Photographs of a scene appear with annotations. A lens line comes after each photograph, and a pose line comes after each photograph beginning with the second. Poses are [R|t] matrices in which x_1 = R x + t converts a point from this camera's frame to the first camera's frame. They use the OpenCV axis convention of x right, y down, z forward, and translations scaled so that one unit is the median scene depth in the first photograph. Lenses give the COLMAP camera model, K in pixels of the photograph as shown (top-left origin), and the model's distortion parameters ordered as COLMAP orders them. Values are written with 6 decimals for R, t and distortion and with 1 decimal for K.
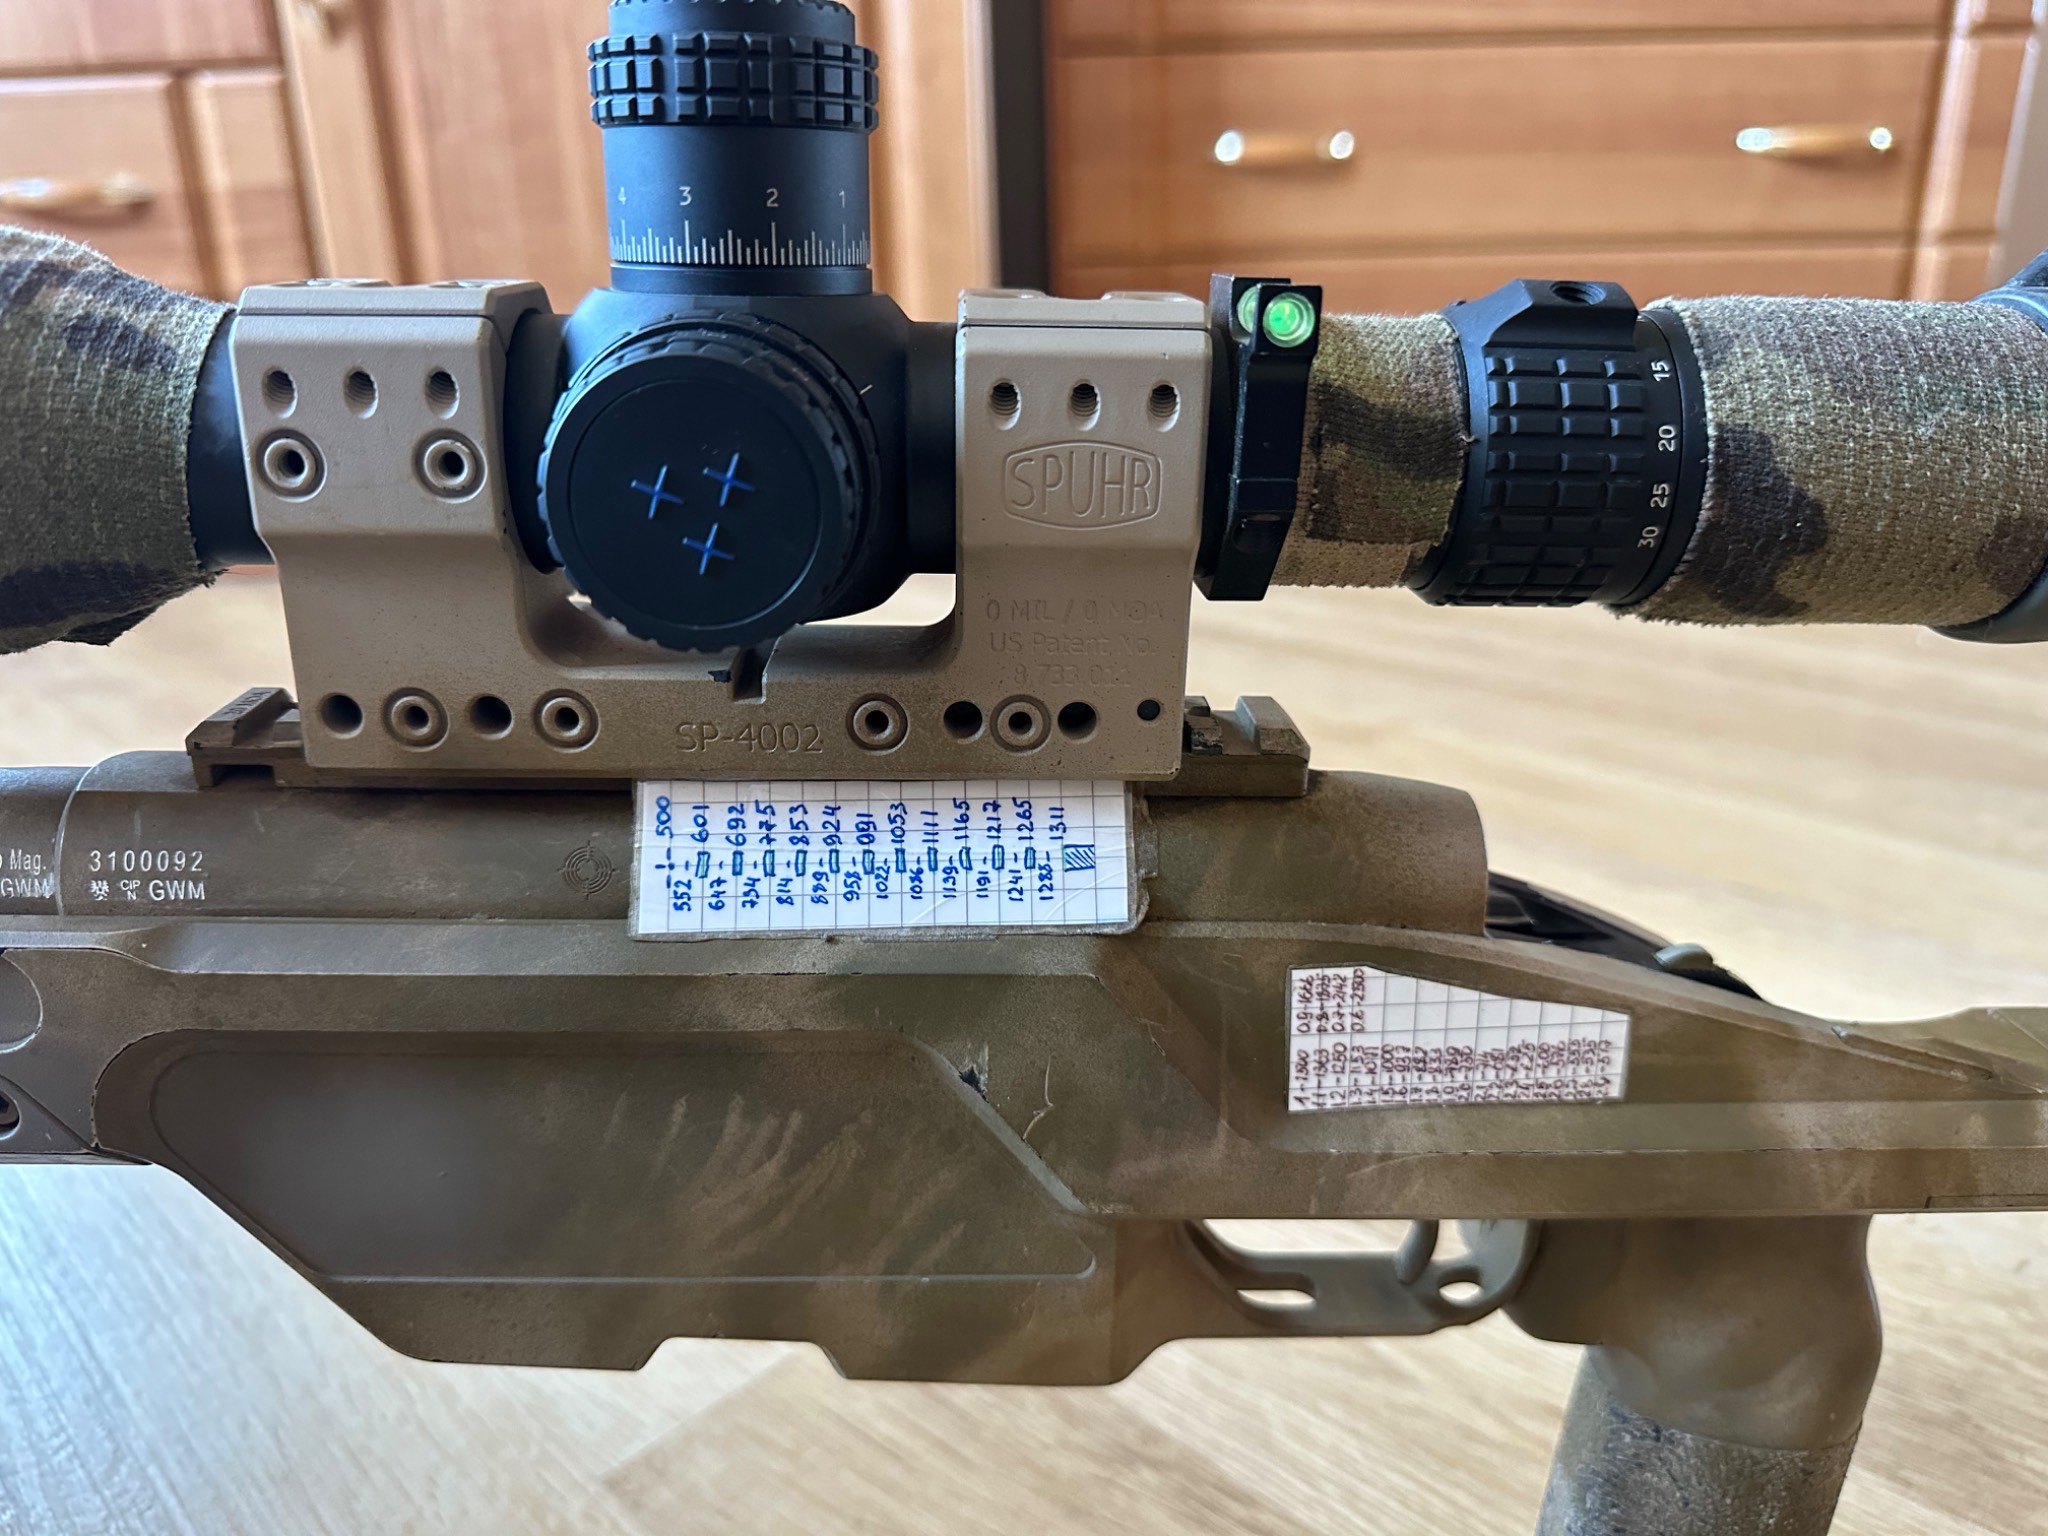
lens RADIAL K [[1449.7, 0, 1024.0], [0, 1449.7, 768.0], [0, 0, 1]] dist [0.078759, -0.216162]
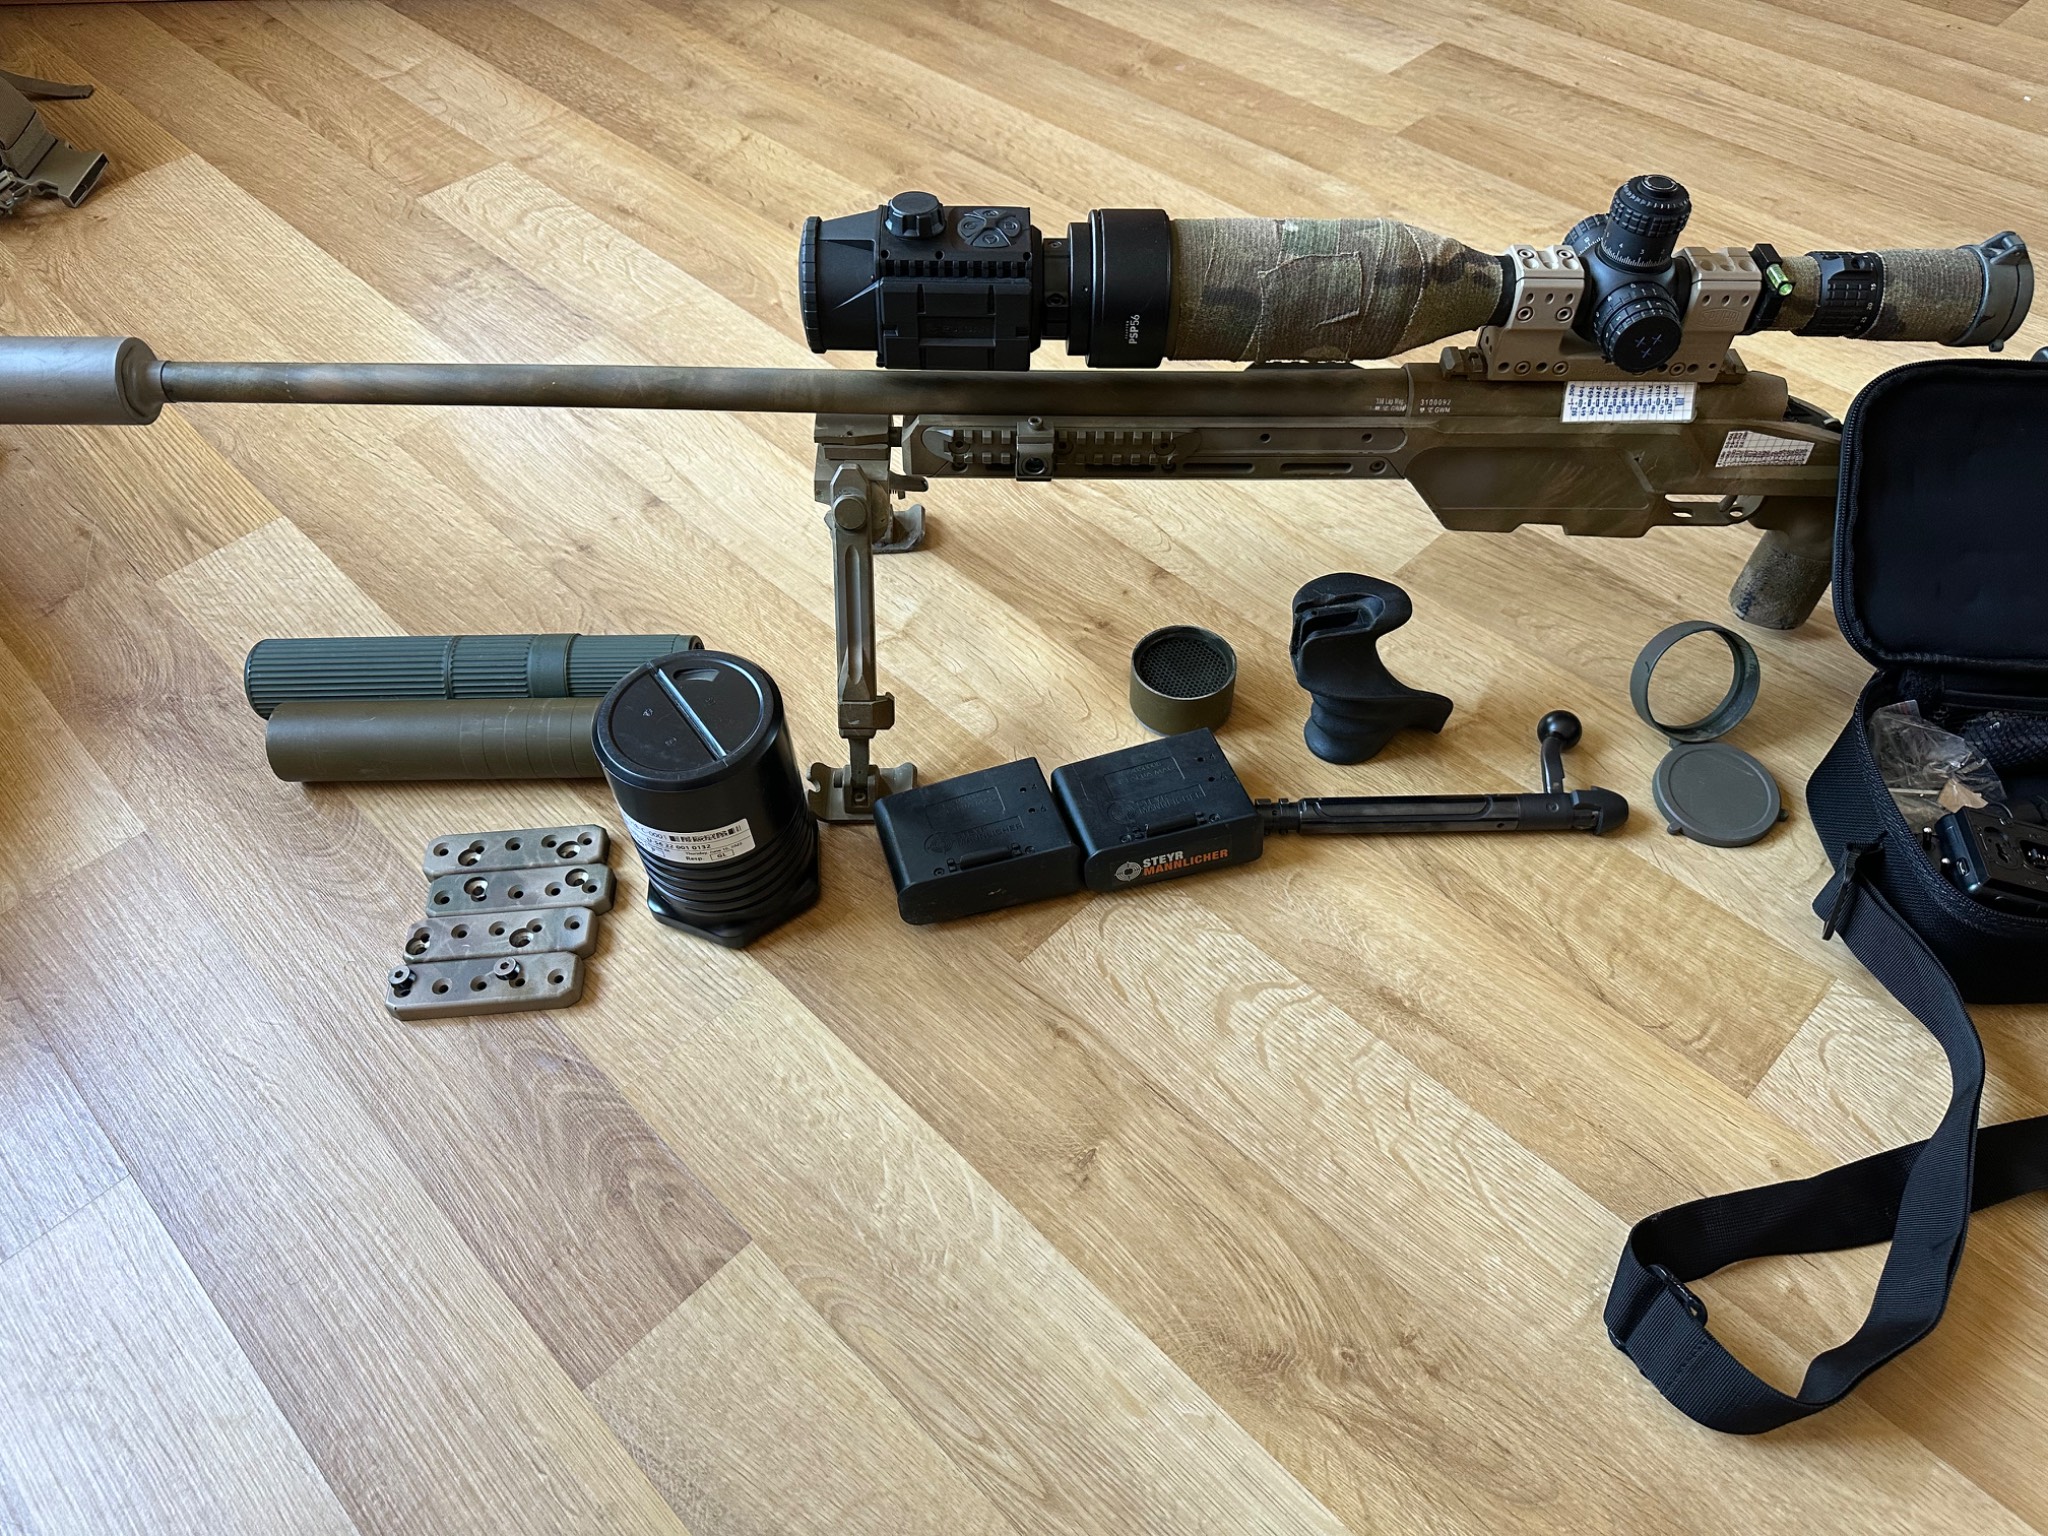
lens RADIAL K [[1442.0, 0, 1024.0], [0, 1442.0, 768.0], [0, 0, 1]] dist [0.014532, -0.030000]
pose [[0.999951, 0.009903, -0.000906, -1.630176], [-0.008145, 0.867923, 0.496632, -0.948077], [0.005704, -0.496600, 0.867960, -2.685246]]
